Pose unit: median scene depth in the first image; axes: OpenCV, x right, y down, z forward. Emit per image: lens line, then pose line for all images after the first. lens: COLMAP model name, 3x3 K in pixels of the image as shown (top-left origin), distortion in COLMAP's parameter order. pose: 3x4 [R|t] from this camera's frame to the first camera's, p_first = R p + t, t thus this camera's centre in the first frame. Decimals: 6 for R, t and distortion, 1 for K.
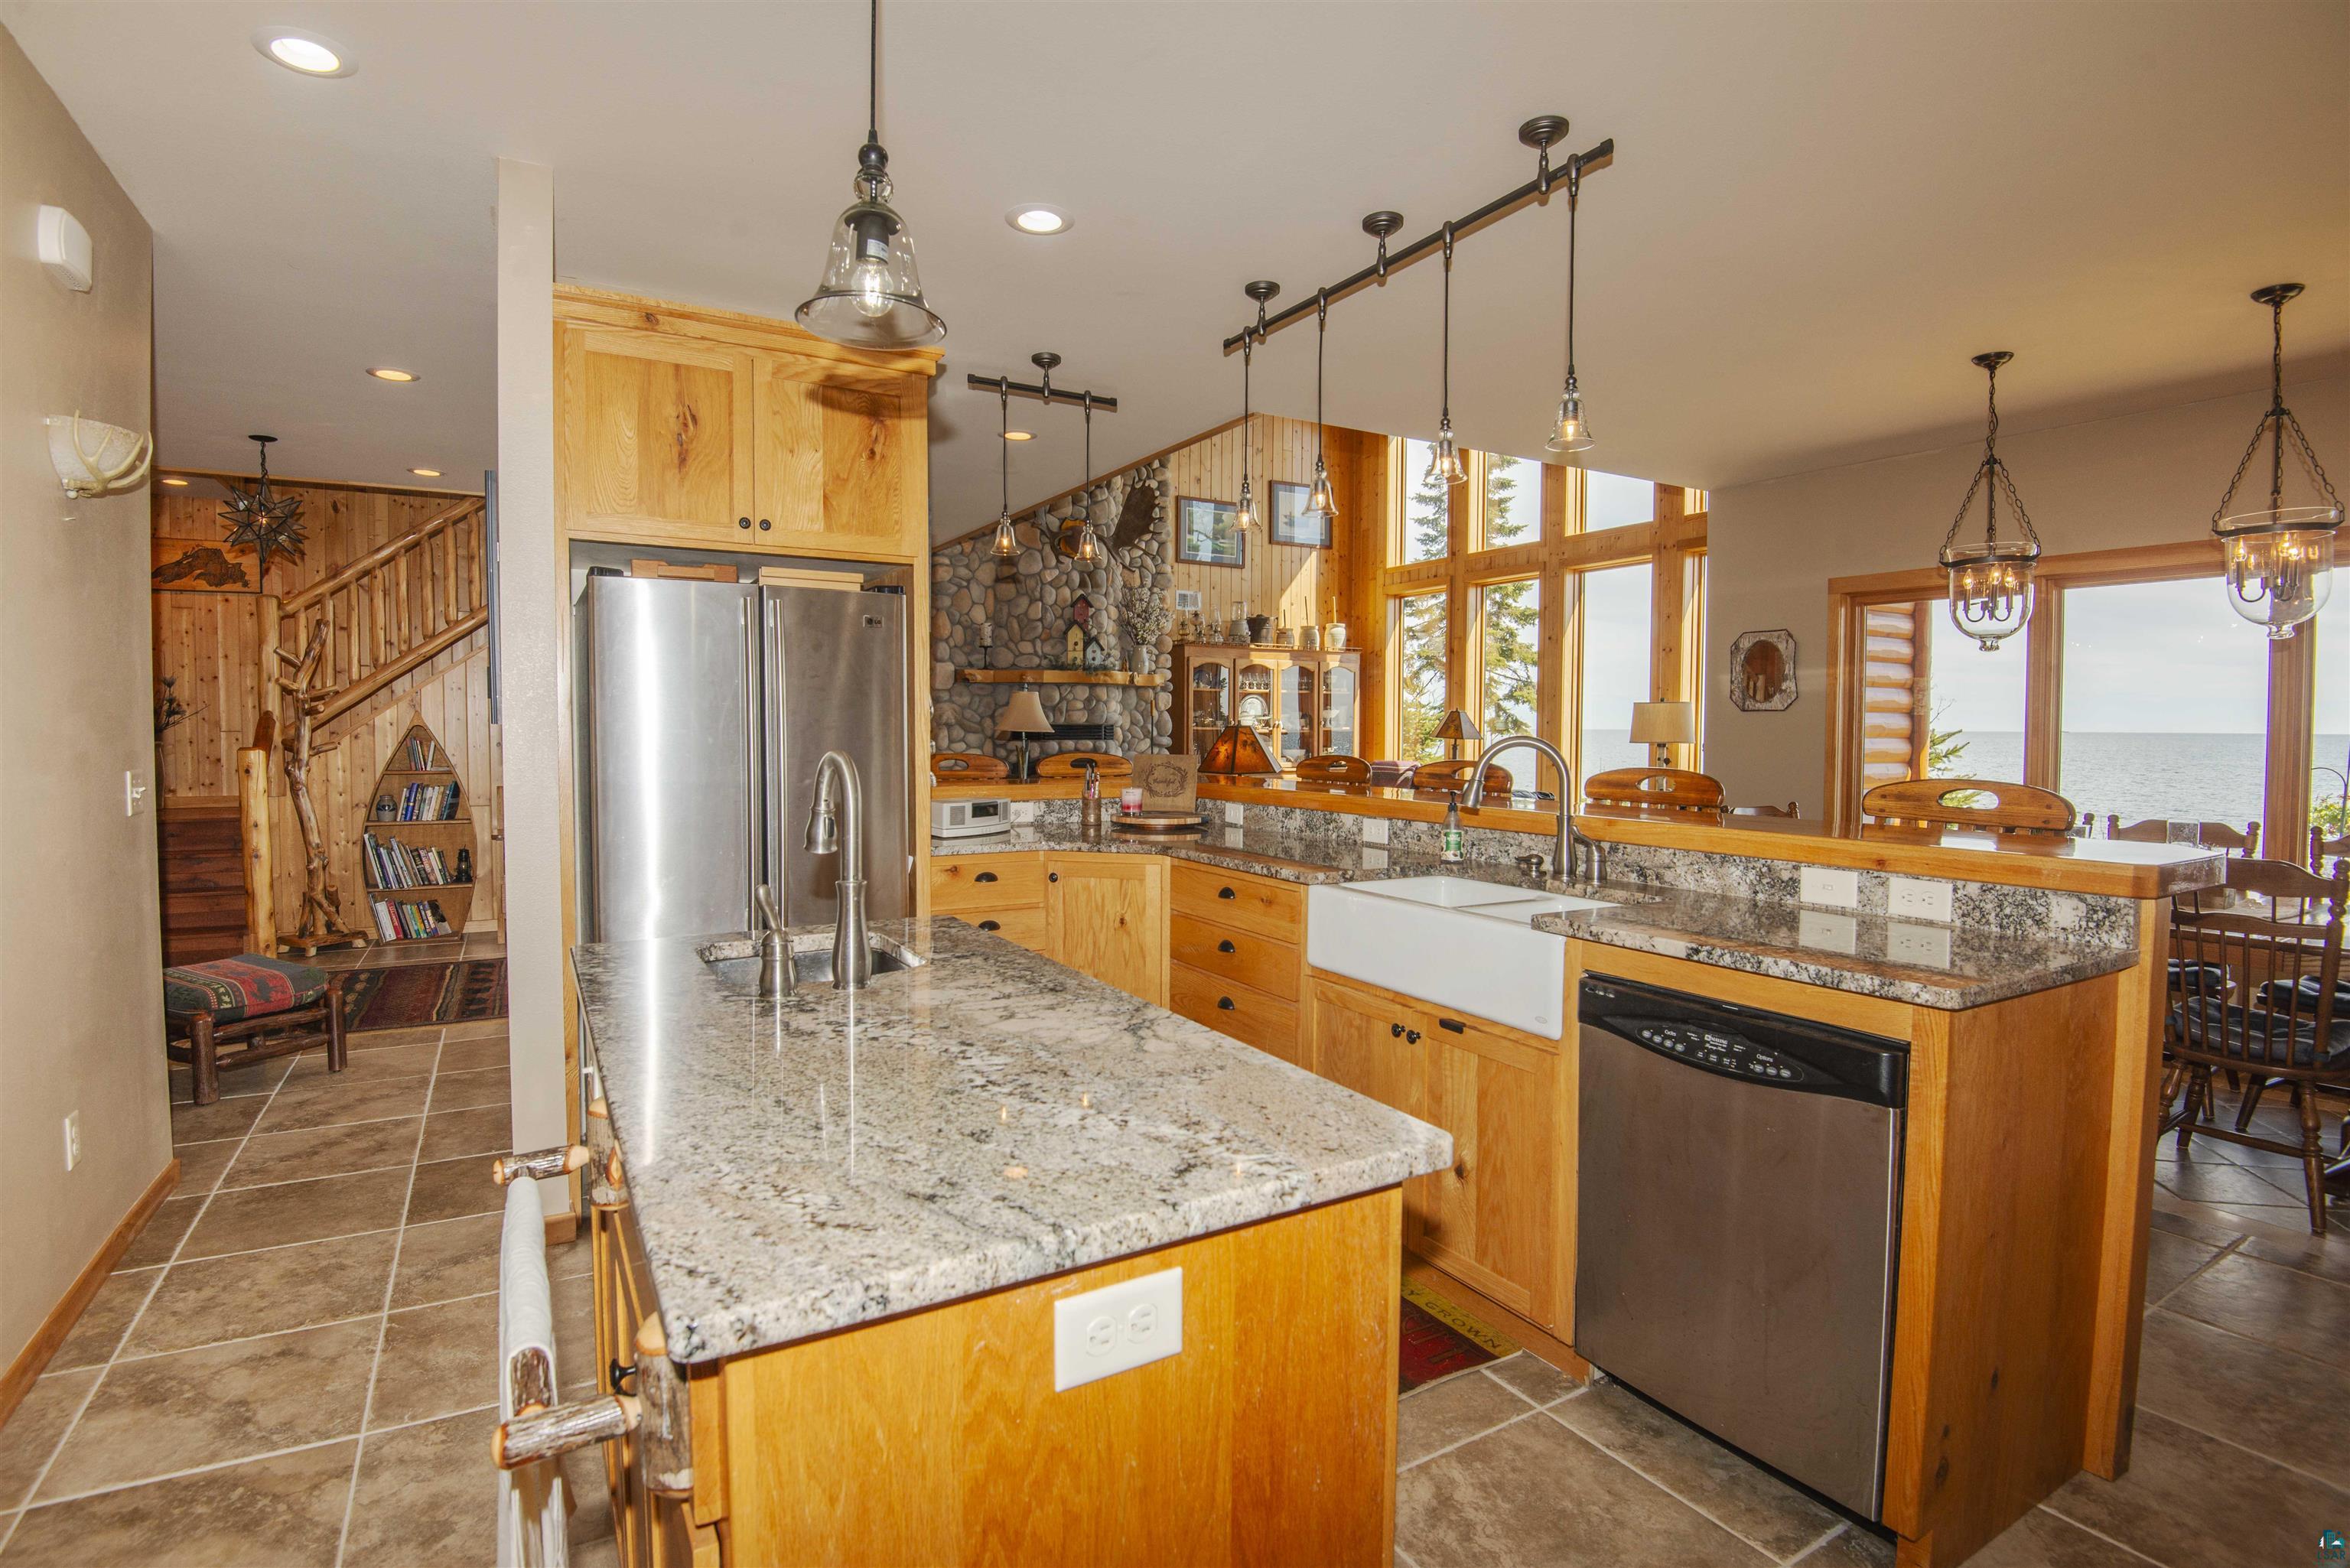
lens RADIAL K [[1119.5, 0, 1174.7], [0, 1119.5, 768.4], [0, 0, 1]] dist [-0.016231, -0.026167]
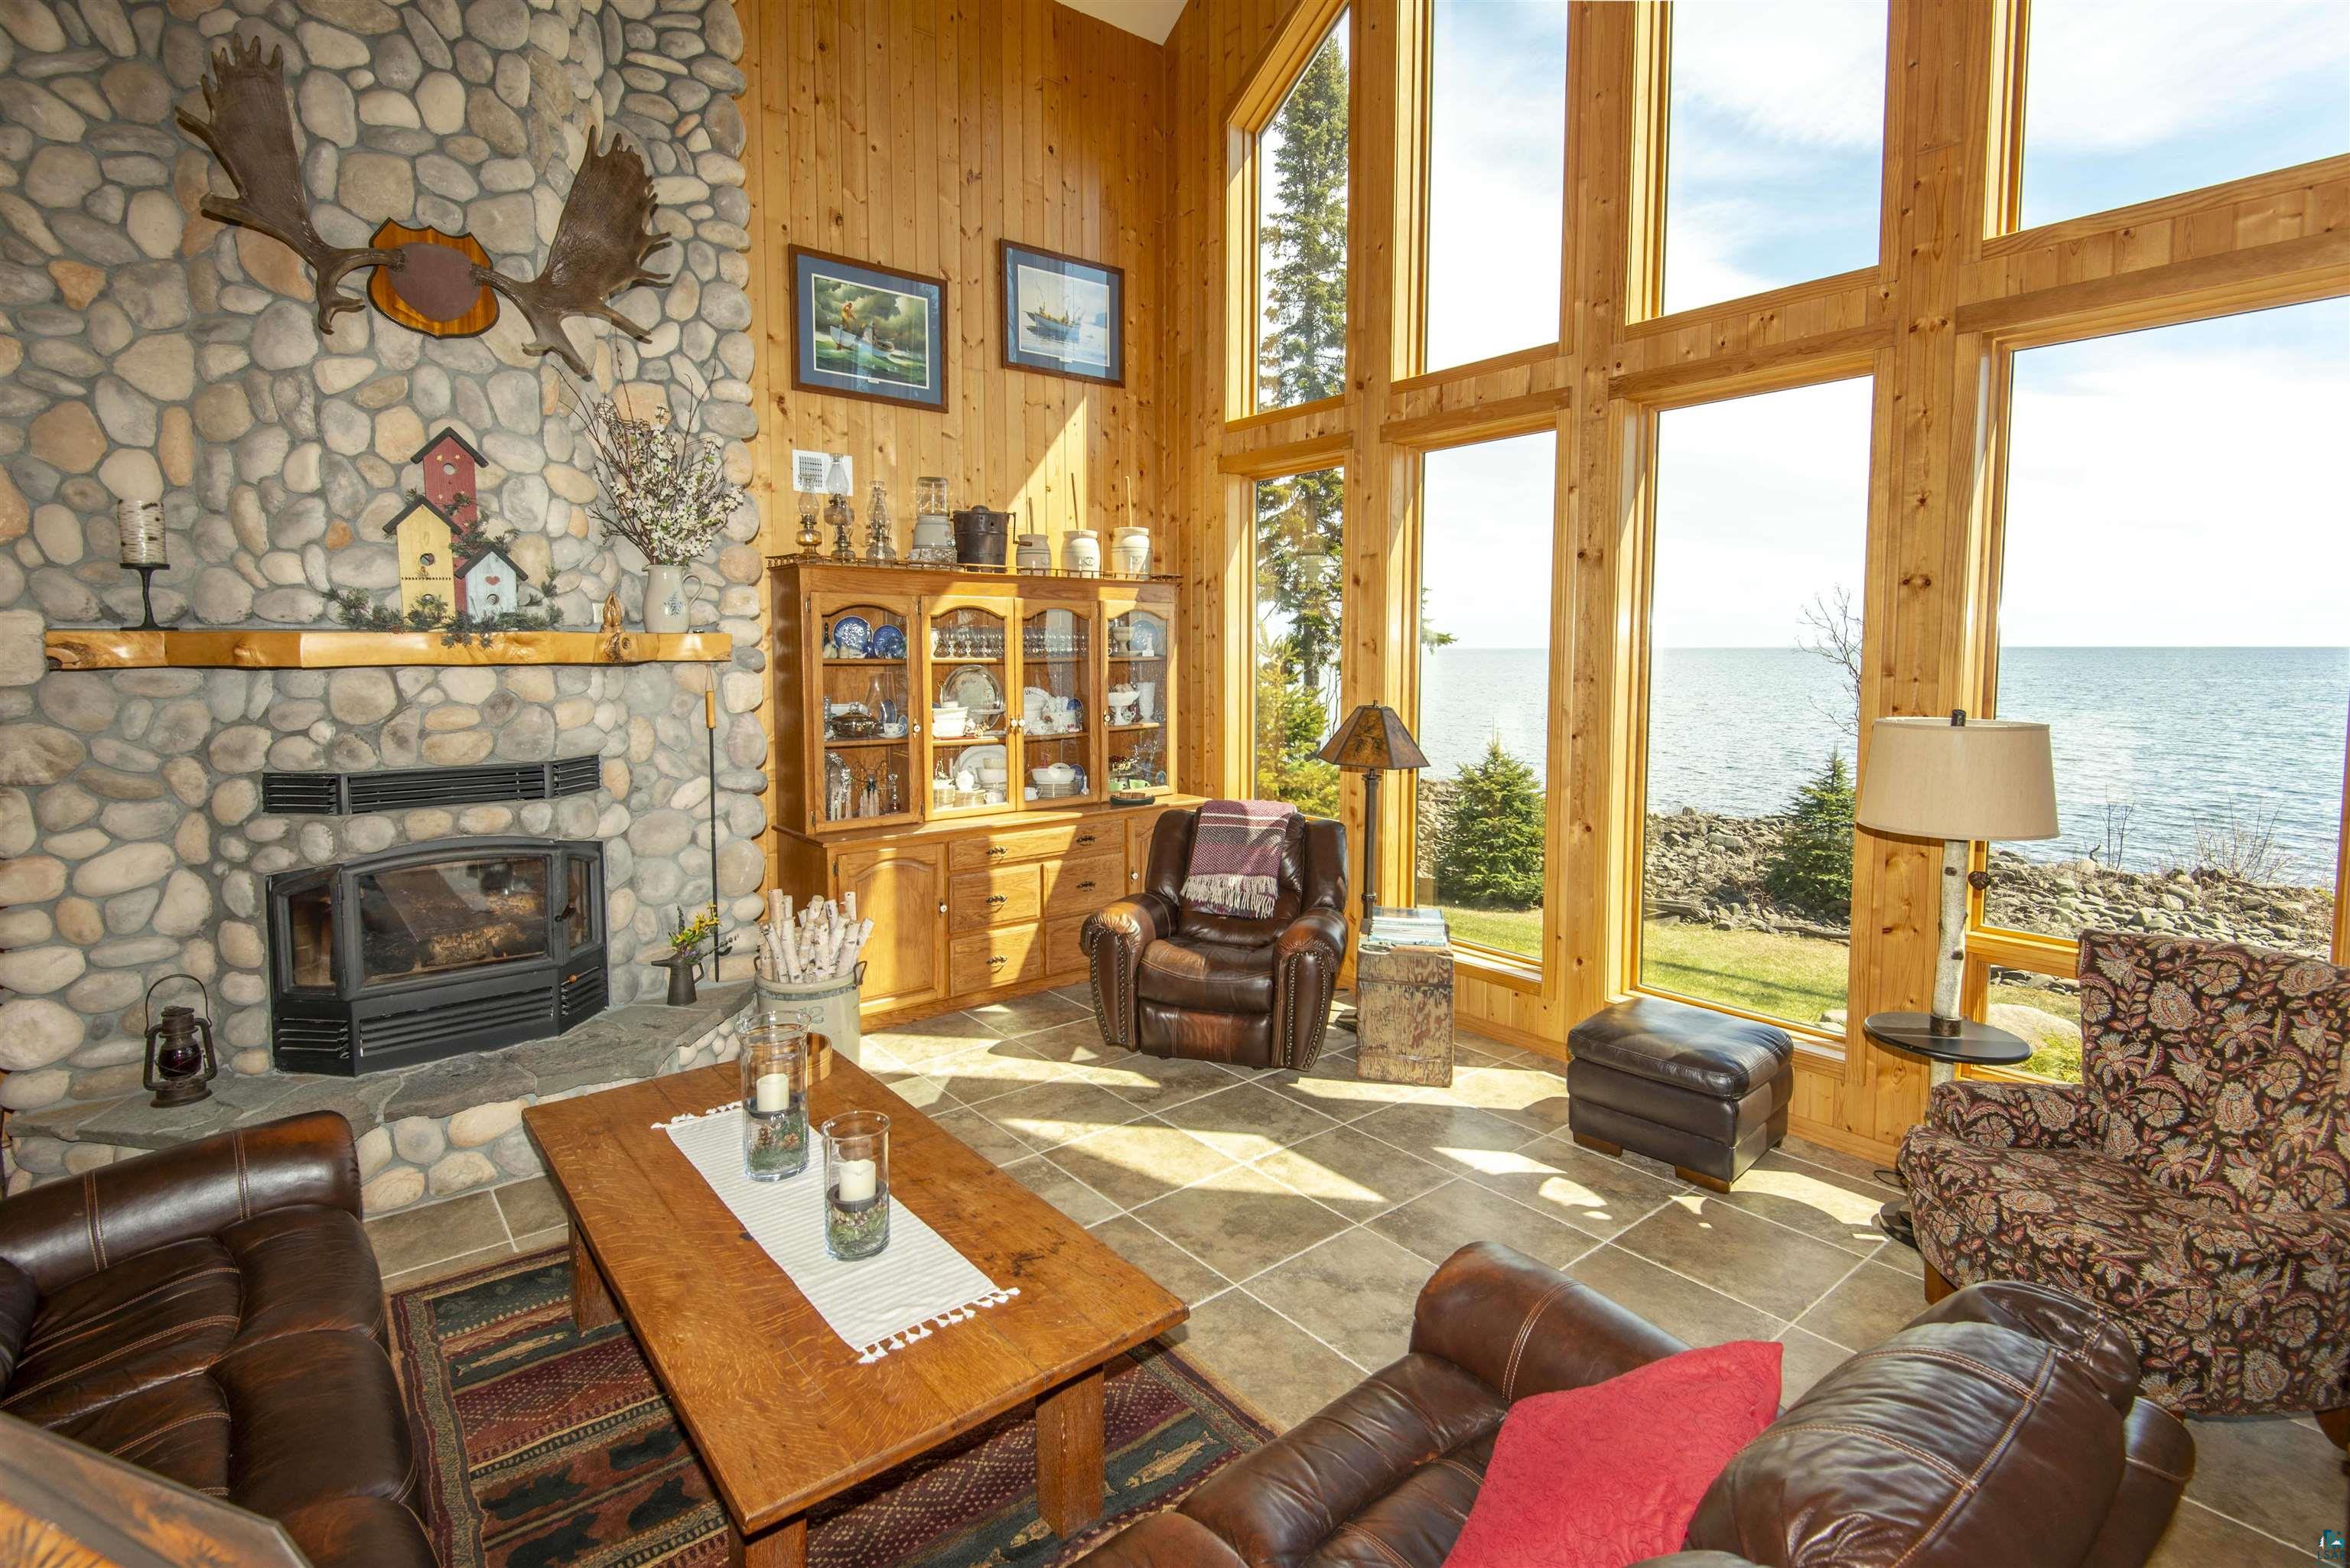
lens RADIAL K [[1102.3, 0, 1146.1], [0, 1102.3, 716.4], [0, 0, 1]] dist [0.037409, -0.025291]
pose [[0.991482, -0.012897, 0.129600, 0.260842], [0.009577, 0.999611, 0.026209, -0.168832], [-0.129888, -0.024744, 0.991220, 1.519259]]
